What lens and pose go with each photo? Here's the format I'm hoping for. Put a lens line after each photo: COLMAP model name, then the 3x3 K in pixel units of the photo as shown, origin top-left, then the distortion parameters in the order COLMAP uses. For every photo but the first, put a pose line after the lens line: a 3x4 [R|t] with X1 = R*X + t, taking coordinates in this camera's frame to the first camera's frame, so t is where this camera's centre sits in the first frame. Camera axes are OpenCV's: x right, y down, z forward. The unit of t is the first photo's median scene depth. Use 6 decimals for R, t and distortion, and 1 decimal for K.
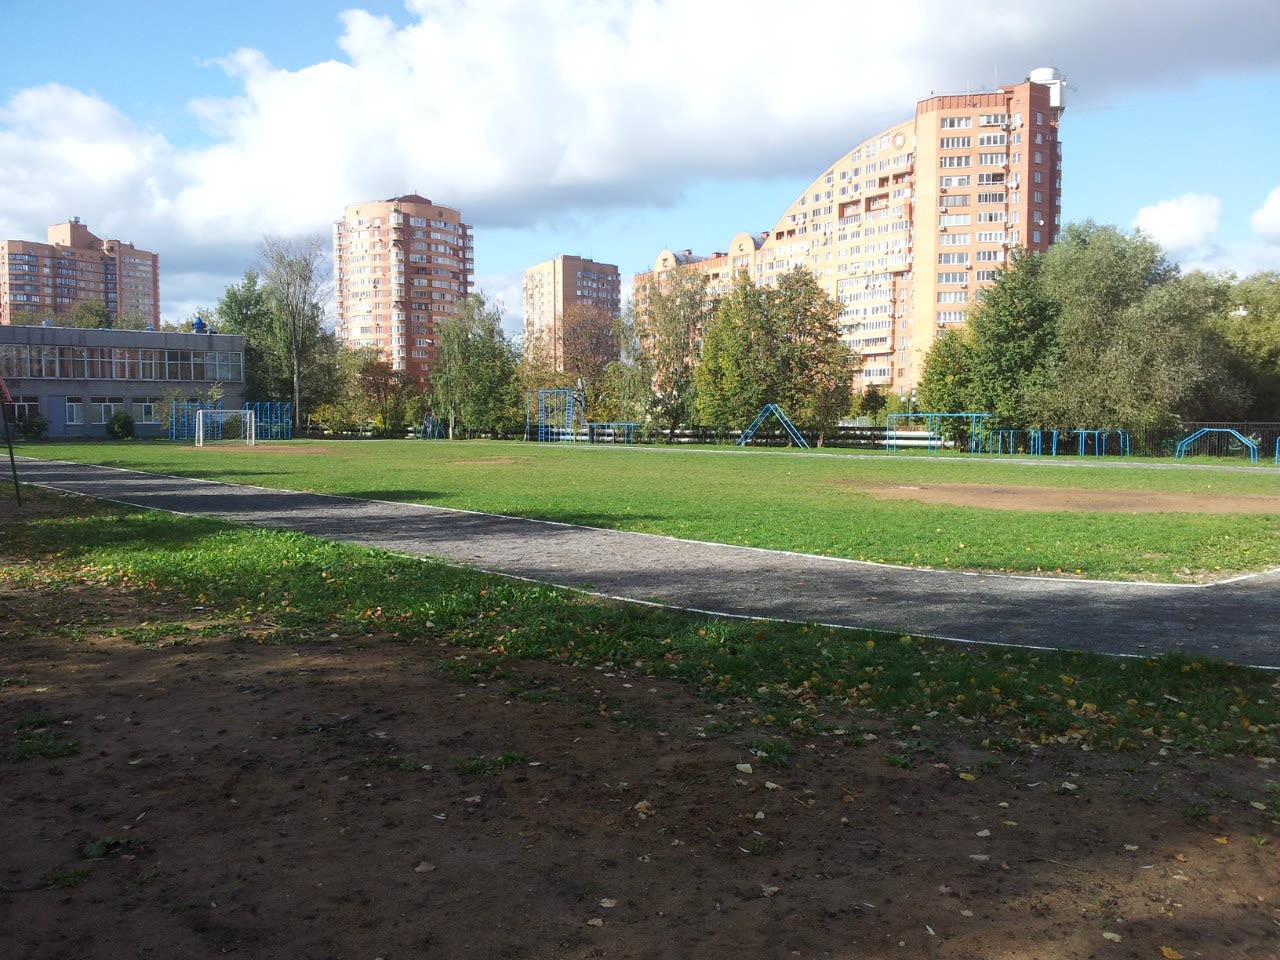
lens RADIAL K [[1039.2, 0, 614.2], [0, 1039.2, 526.4], [0, 0, 1]] dist [0.071401, -0.211197]
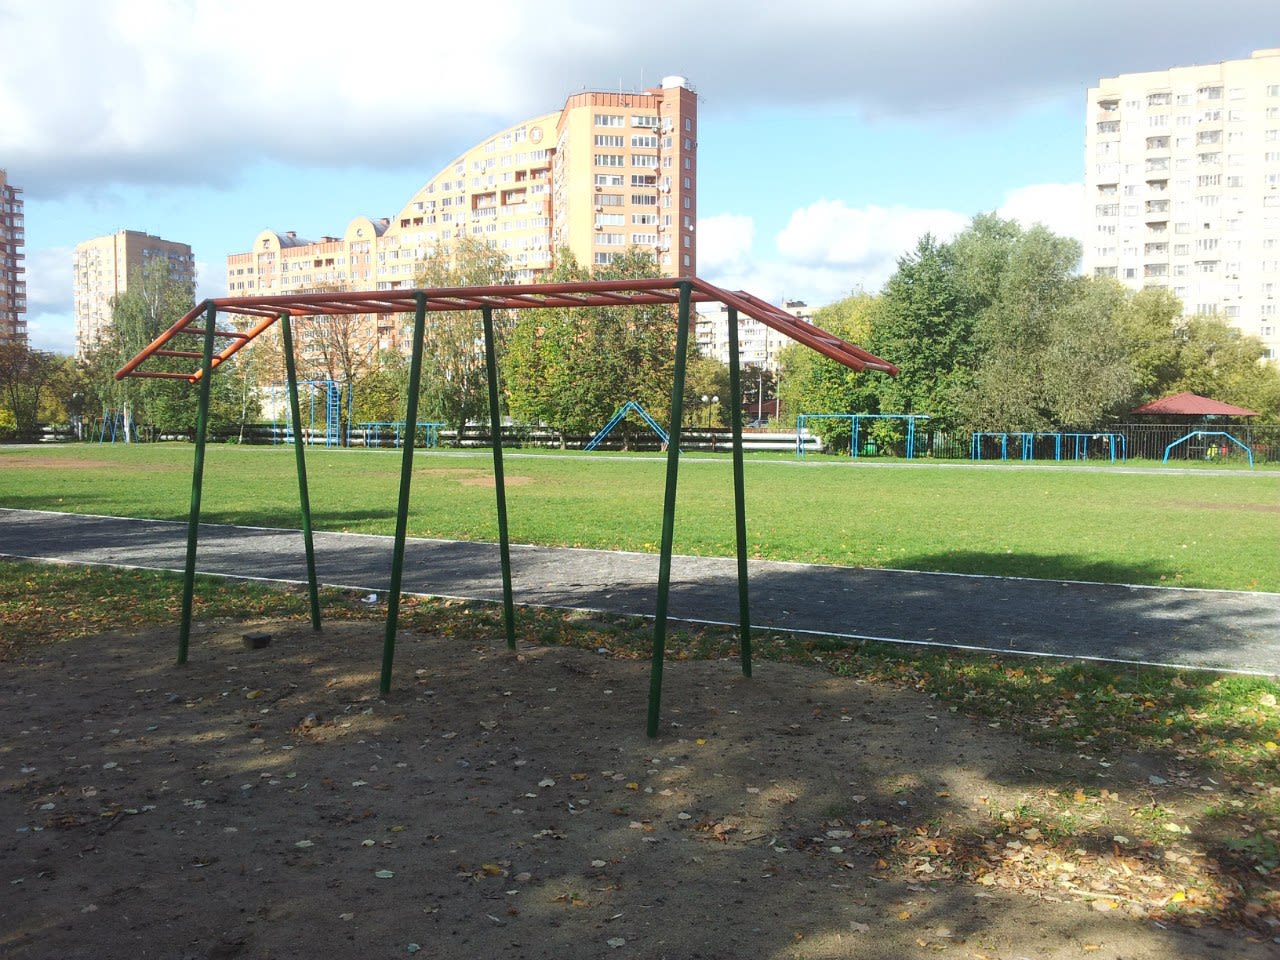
lens RADIAL K [[1039.2, 0, 614.2], [0, 1039.2, 526.4], [0, 0, 1]] dist [0.071401, -0.211197]
pose [[0.914801, -0.039112, 0.402006, -0.083193], [0.038399, 0.999214, 0.009835, -0.009146], [-0.402075, 0.006439, 0.915584, 0.085286]]
